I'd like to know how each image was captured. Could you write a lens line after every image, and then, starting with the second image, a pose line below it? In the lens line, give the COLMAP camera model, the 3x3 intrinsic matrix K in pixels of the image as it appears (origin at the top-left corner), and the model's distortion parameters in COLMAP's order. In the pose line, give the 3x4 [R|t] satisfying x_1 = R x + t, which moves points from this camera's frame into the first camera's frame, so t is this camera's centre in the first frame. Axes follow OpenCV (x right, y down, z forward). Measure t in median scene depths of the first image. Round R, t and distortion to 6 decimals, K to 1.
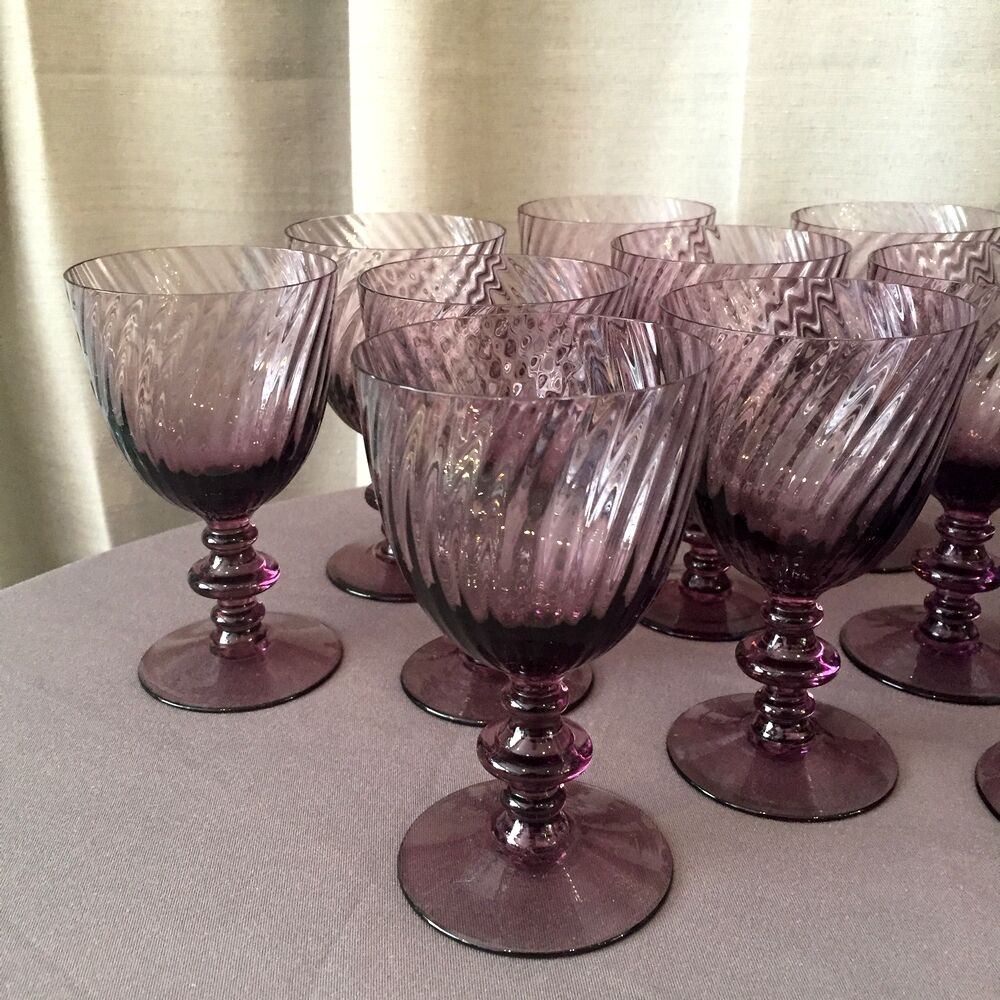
lens RADIAL K [[1152.7, 0, 497.5], [0, 1152.7, 502.6], [0, 0, 1]] dist [0.031031, 0.000000]
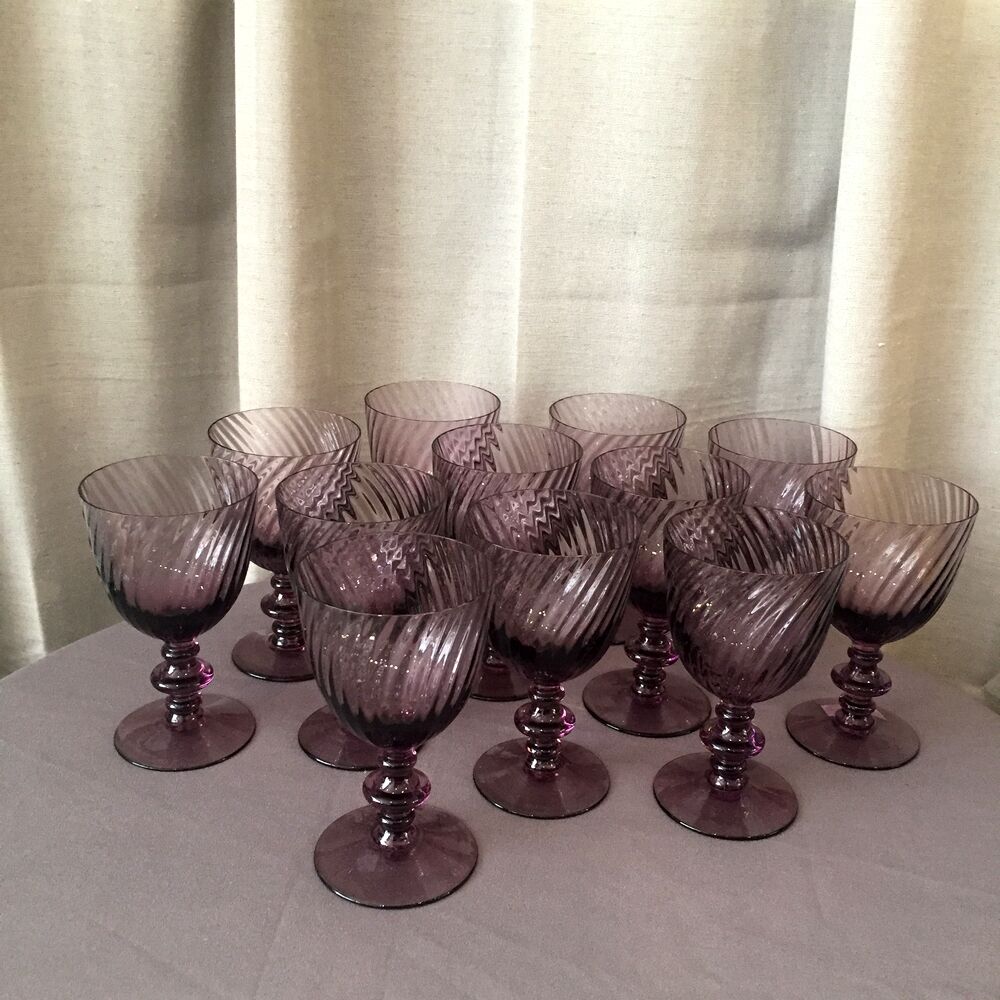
lens RADIAL K [[1152.7, 0, 499.0], [0, 1152.7, 494.0], [0, 0, 1]] dist [0.031031, 0.000000]
pose [[0.985650, -0.018674, 0.167763, -0.071290], [0.018526, 0.999825, 0.002449, -0.164566], [-0.167780, 0.000695, 0.985824, -0.523542]]
